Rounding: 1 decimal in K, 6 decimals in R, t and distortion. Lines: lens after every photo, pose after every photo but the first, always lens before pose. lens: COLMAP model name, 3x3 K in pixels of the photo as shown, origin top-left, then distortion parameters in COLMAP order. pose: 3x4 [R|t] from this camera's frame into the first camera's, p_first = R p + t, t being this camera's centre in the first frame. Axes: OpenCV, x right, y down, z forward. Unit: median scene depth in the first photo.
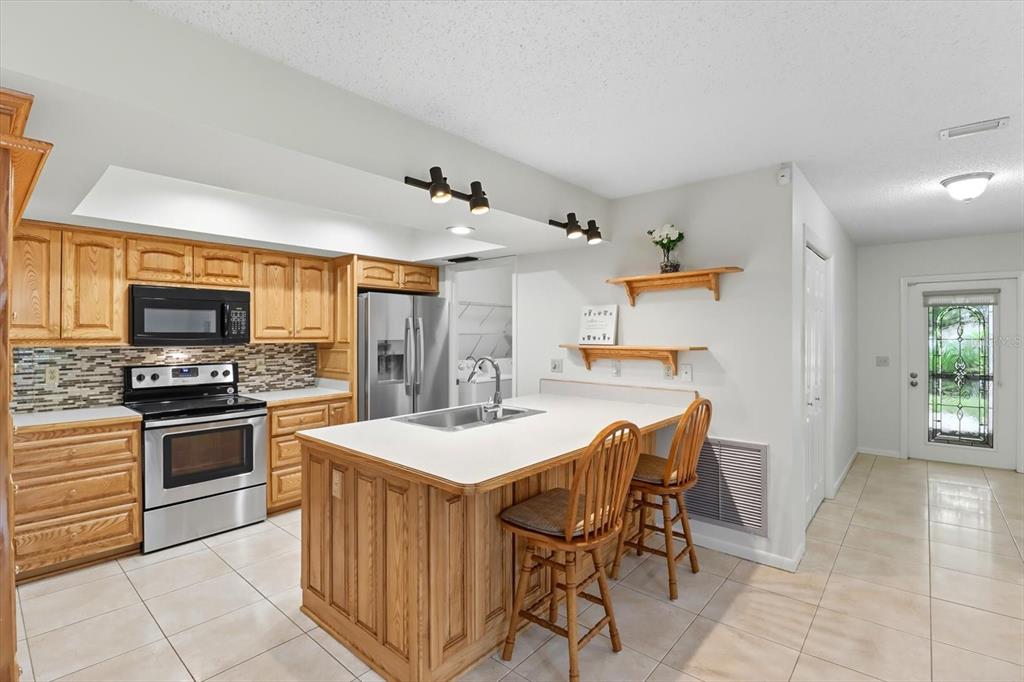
lens RADIAL K [[477.1, 0, 515.9], [0, 477.1, 333.9], [0, 0, 1]] dist [-0.005604, -0.009420]
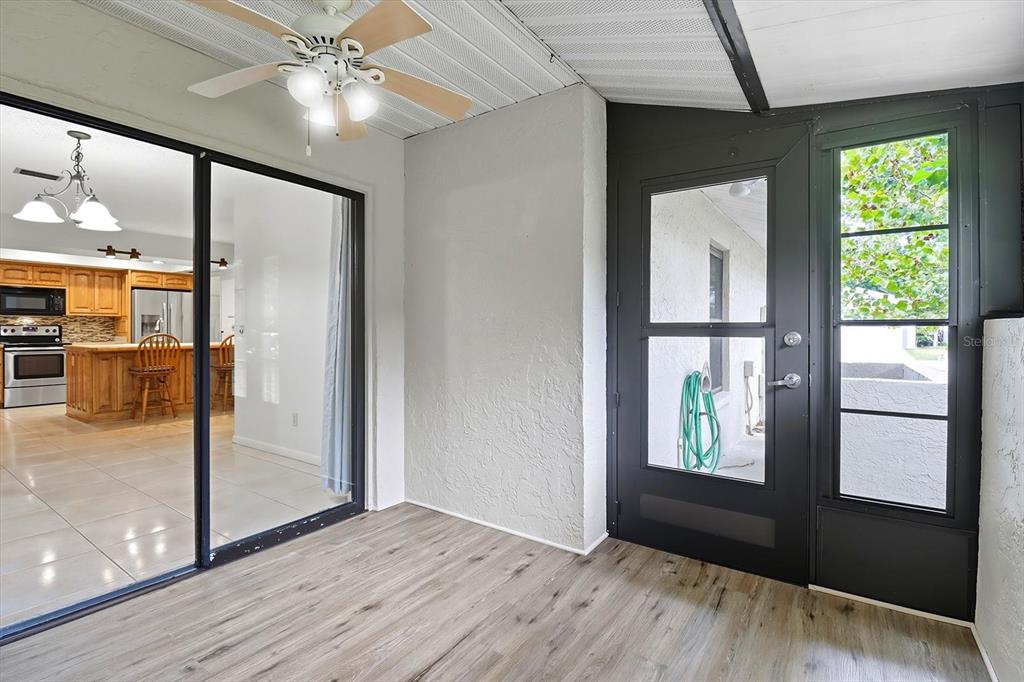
lens RADIAL K [[477.1, 0, 507.3], [0, 477.1, 331.7], [0, 0, 1]] dist [-0.005604, -0.009420]
pose [[0.994964, 0.001532, 0.100220, 1.114004], [-0.002000, 0.999988, 0.004572, 0.079783], [-0.100212, -0.004750, 0.994955, -1.177637]]
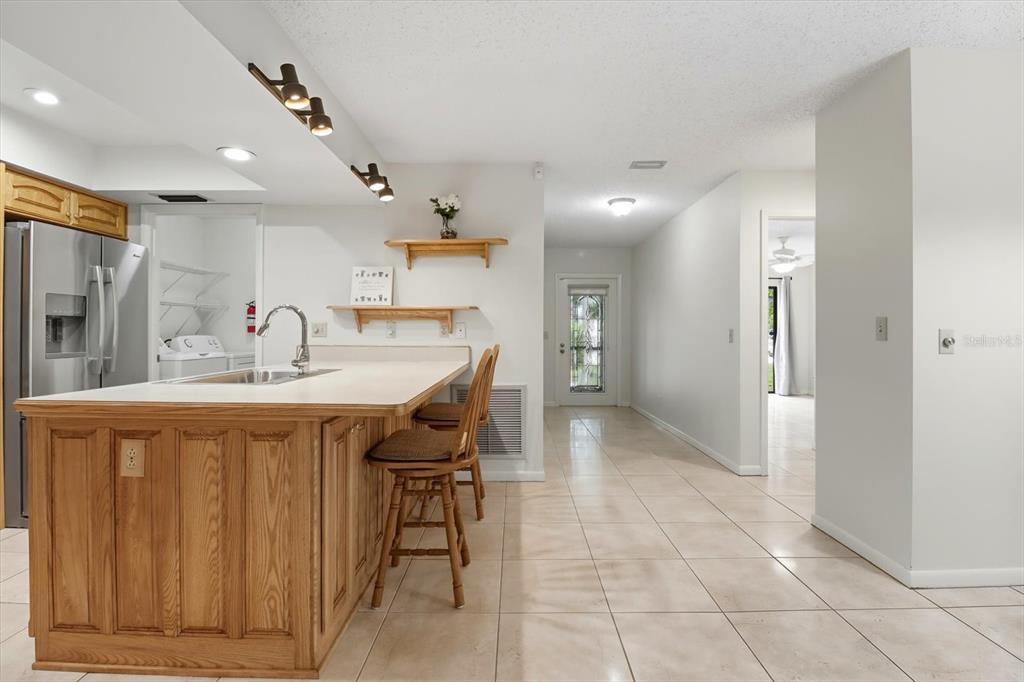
lens RADIAL K [[477.1, 0, 519.0], [0, 477.1, 333.4], [0, 0, 1]] dist [-0.005604, -0.009420]
pose [[0.756366, 0.000496, 0.654148, -0.247870], [-0.002997, 0.999992, 0.002707, 0.076869], [-0.654142, -0.004008, 0.756361, 0.052149]]
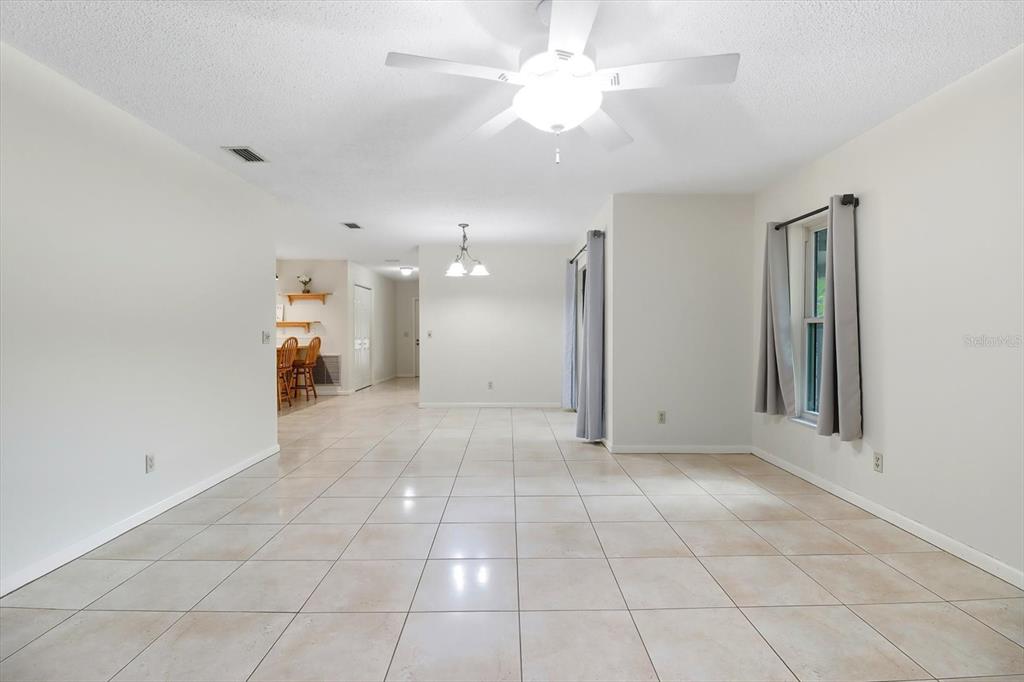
lens RADIAL K [[477.1, 0, 514.0], [0, 477.1, 339.0], [0, 0, 1]] dist [-0.005604, -0.009420]
pose [[0.747256, -0.007834, 0.664490, -0.514274], [-0.000644, 0.999922, 0.012513, 0.081356], [-0.664536, -0.009778, 0.747193, -1.565087]]
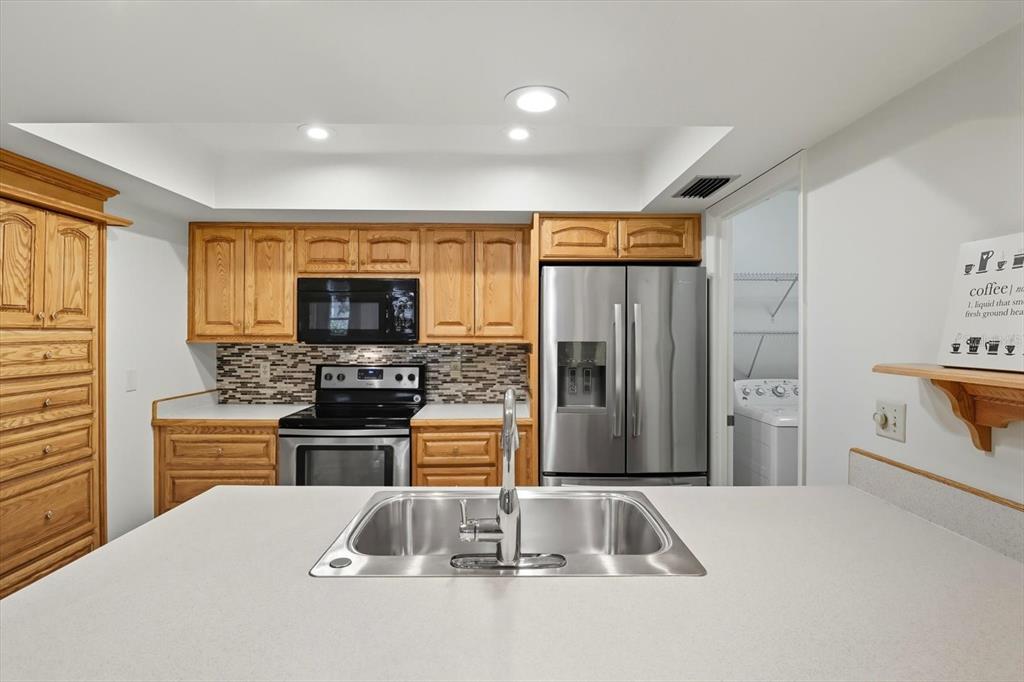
lens RADIAL K [[514.2, 0, 513.6], [0, 514.2, 336.5], [0, 0, 1]] dist [0.012604, -0.000767]
pose [[0.657377, 0.009360, -0.753504, 0.212534], [-0.003939, 0.999952, 0.008985, 0.000557], [0.753551, -0.002938, 0.657382, 0.578840]]
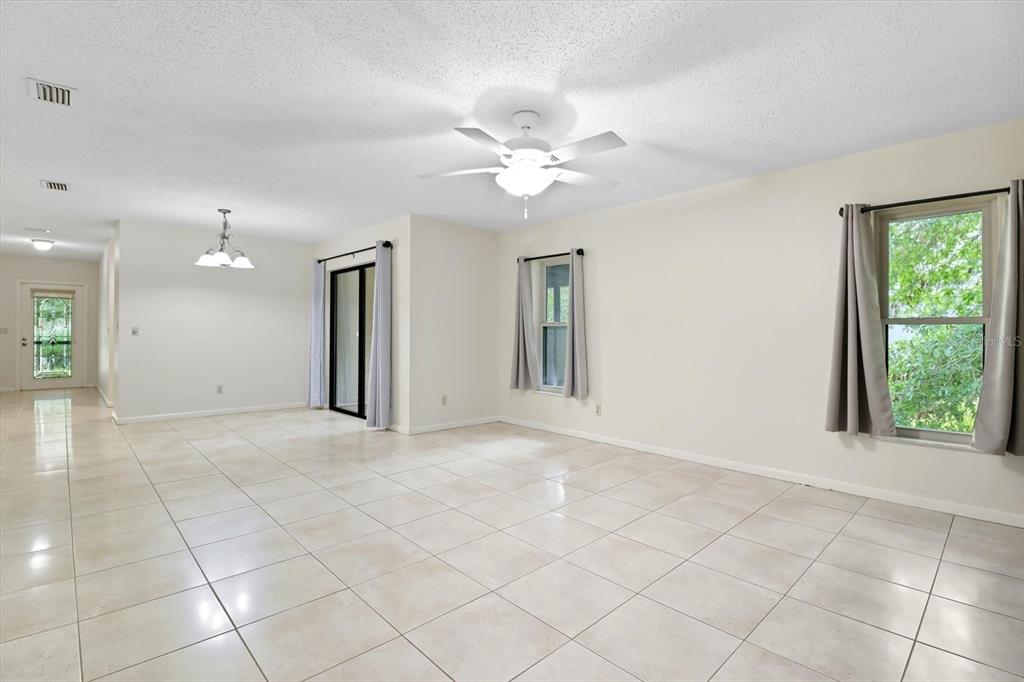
lens RADIAL K [[477.1, 0, 503.5], [0, 477.1, 332.3], [0, 0, 1]] dist [-0.005604, -0.009420]
pose [[0.107407, 0.002596, 0.994212, -0.905854], [-0.007374, 0.999971, -0.001814, 0.083160], [-0.994188, -0.007136, 0.107423, -1.252560]]
